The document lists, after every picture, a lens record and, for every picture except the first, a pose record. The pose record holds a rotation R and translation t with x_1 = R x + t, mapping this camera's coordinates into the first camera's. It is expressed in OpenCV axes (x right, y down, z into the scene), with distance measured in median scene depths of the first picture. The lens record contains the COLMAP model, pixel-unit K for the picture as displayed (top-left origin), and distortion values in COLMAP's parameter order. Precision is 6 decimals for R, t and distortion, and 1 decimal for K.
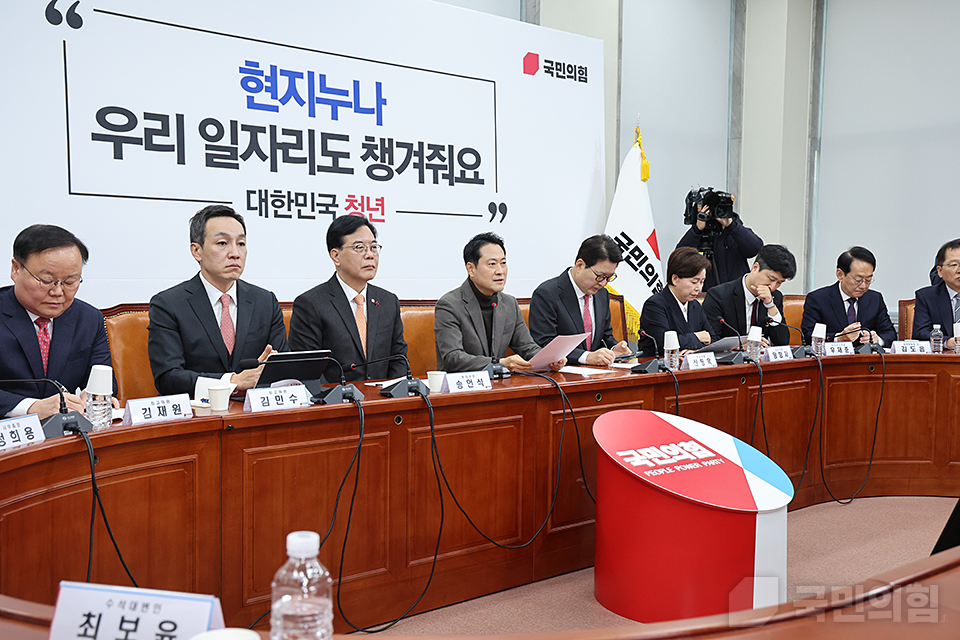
lens RADIAL K [[1015.6, 0, 480.0], [0, 1015.6, 320.0], [0, 0, 1]] dist [0.038241, 0.140644]
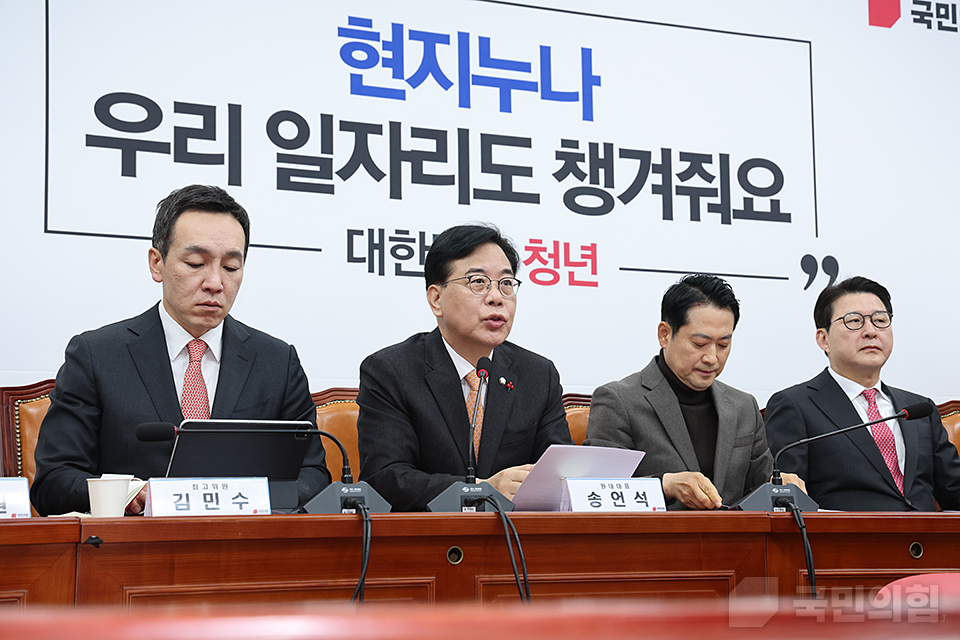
lens RADIAL K [[1662.0, 0, 480.0], [0, 1662.0, 320.0], [0, 0, 1]] dist [0.224215, 0.358377]
pose [[0.961501, -0.033407, -0.272762, 0.102217], [-0.007637, 0.988952, -0.148042, 0.064274], [0.274694, 0.144426, 0.950623, 0.107026]]
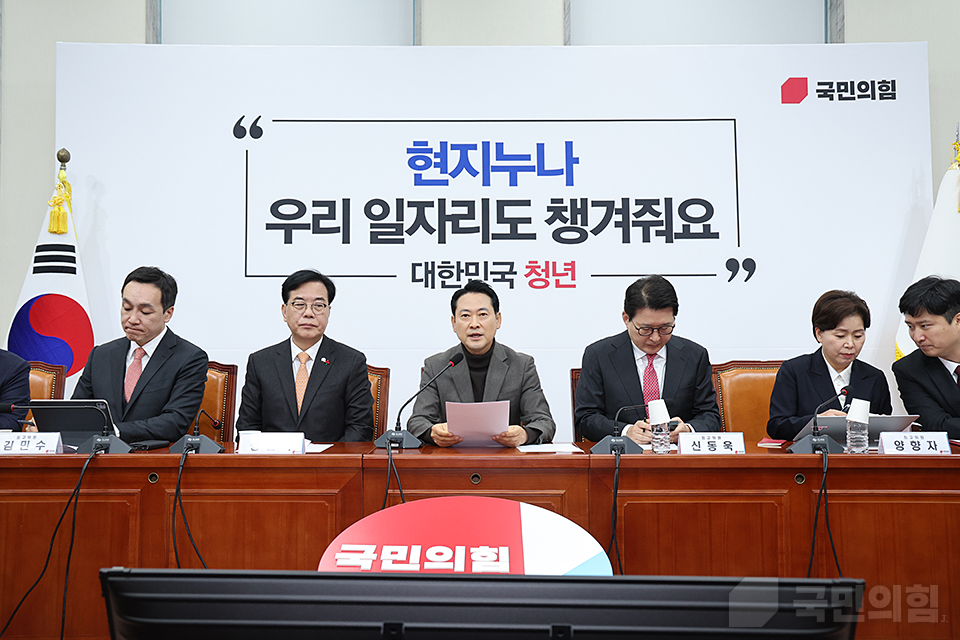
lens RADIAL K [[920.0, 0, 483.6], [0, 920.0, 324.2], [0, 0, 1]] dist [-0.007739, 0.173764]
pose [[0.746087, -0.044400, -0.664366, 0.423979], [-0.027415, 0.994880, -0.097276, 0.021743], [0.665283, 0.090790, 0.741050, 0.349136]]
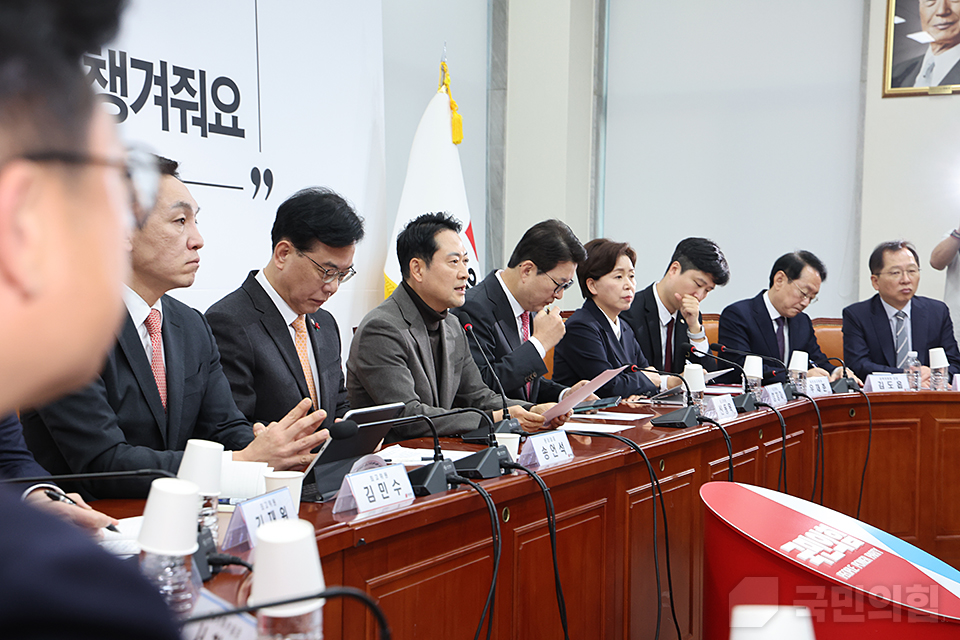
lens RADIAL K [[1521.1, 0, 500.5], [0, 1521.1, 319.8], [0, 0, 1]] dist [0.203968, 0.094214]
pose [[0.909829, -0.006023, 0.414940, -0.281106], [0.016446, 0.999632, -0.021550, 0.000388], [-0.414658, 0.026431, 0.909593, 0.099900]]
